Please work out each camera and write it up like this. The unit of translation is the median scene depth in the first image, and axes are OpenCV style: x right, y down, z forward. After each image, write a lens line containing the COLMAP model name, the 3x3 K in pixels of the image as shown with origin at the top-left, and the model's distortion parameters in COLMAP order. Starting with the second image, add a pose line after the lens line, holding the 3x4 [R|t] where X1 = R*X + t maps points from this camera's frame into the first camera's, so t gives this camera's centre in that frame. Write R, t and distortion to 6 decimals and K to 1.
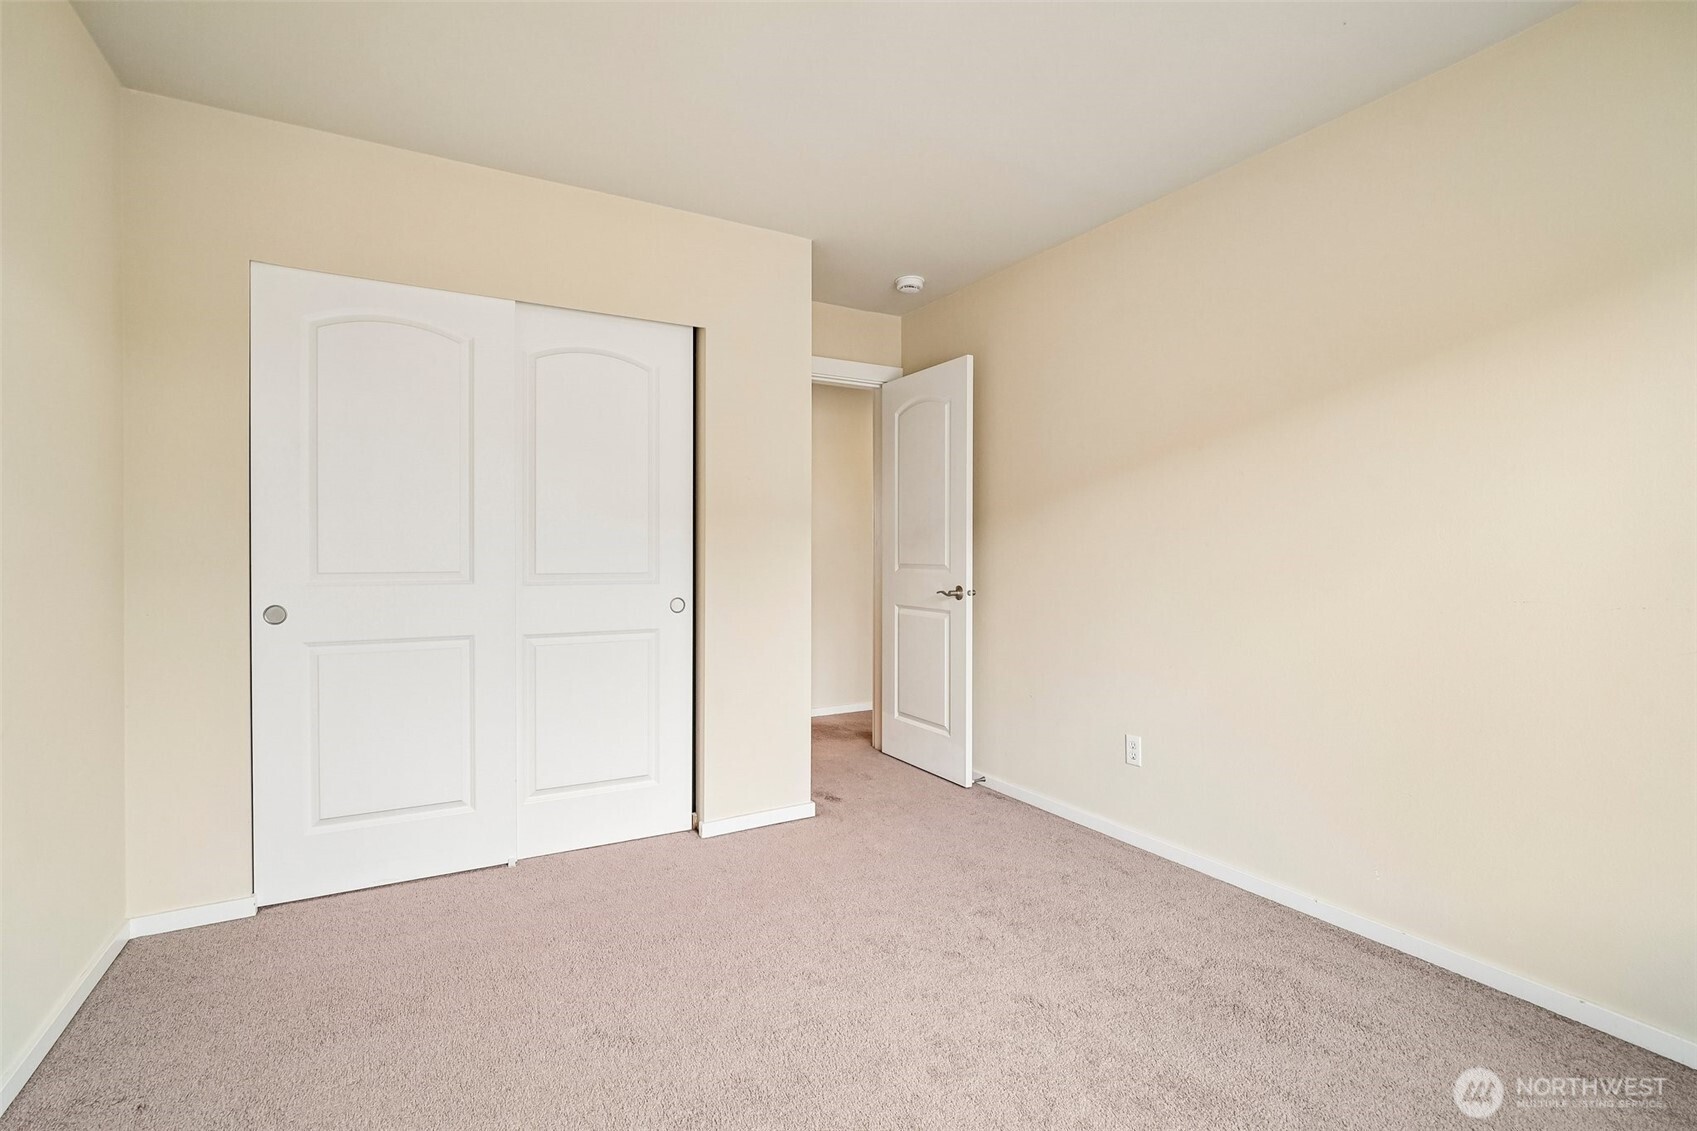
lens RADIAL K [[790.4, 0, 749.4], [0, 790.4, 554.8], [0, 0, 1]] dist [0.000279, -0.000123]
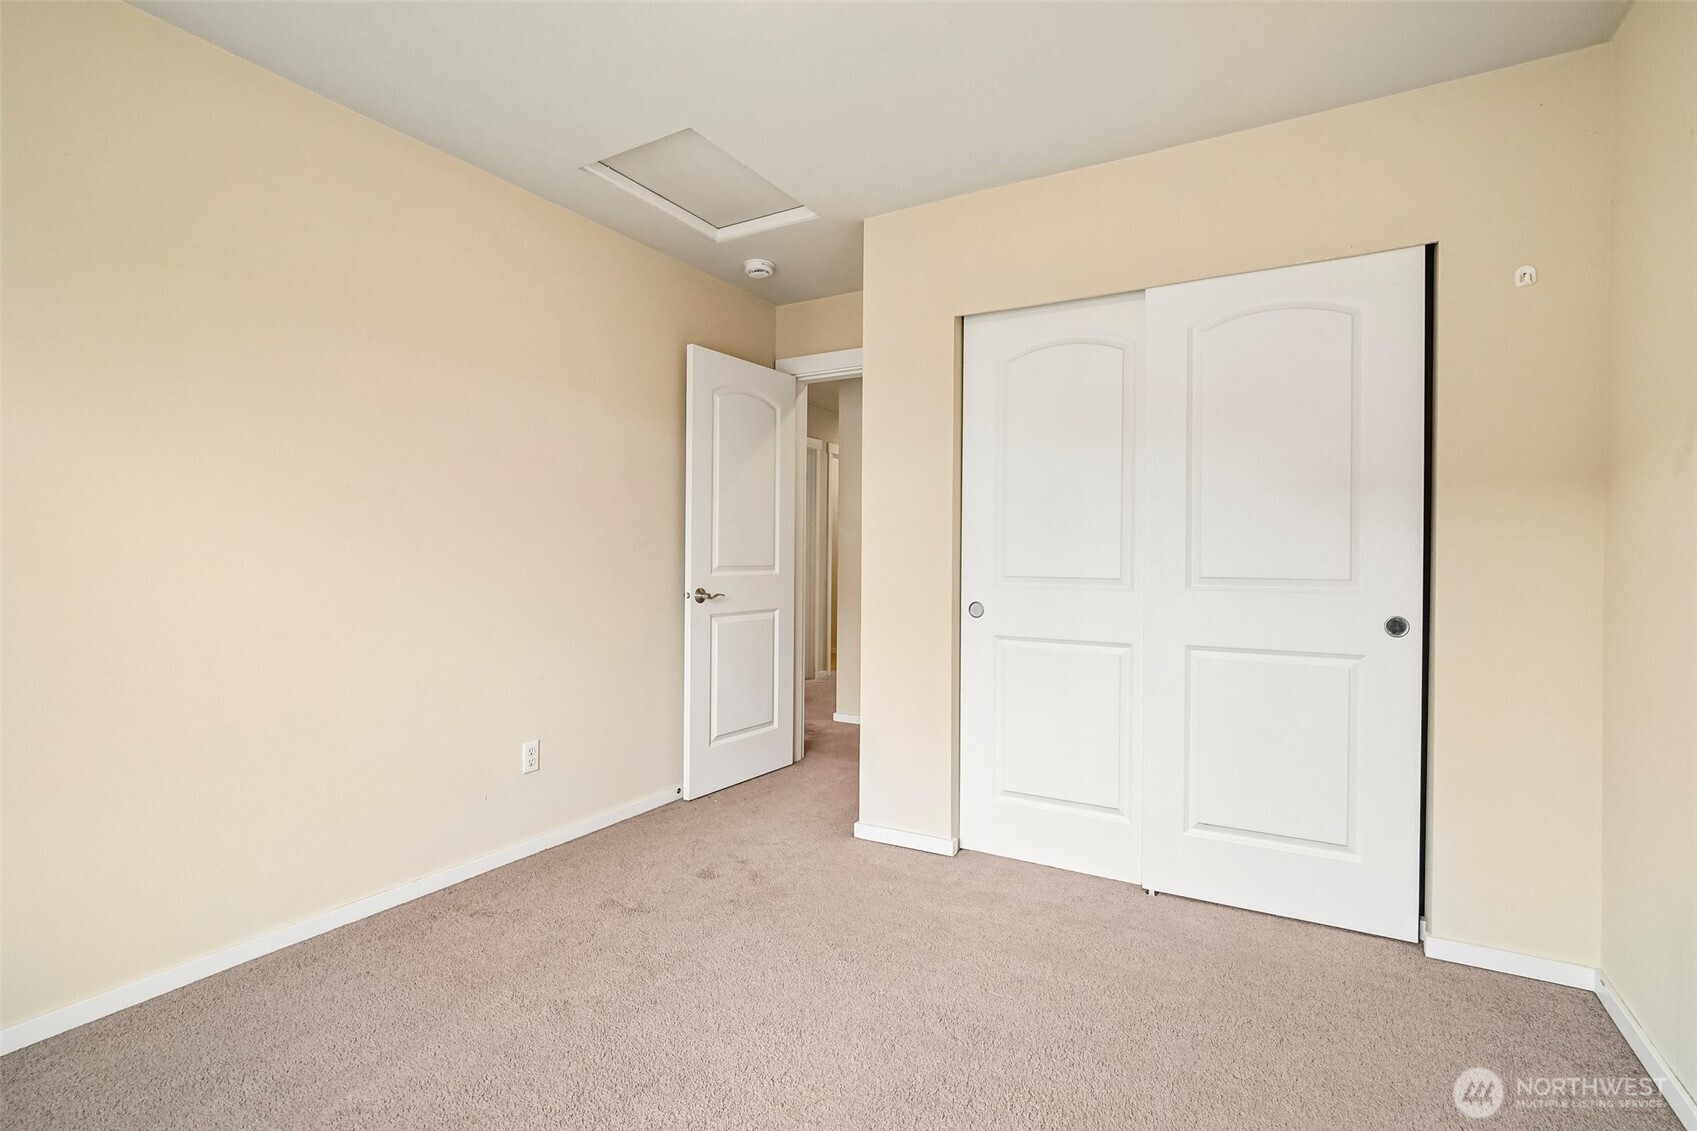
lens RADIAL K [[822.6, 0, 854.1], [0, 822.6, 552.6], [0, 0, 1]] dist [-0.006692, -0.000694]
pose [[0.505645, -0.006513, -0.862717, 0.361477], [-0.005376, 0.999928, -0.010700, 0.003794], [0.862725, 0.010048, 0.505574, 0.199461]]
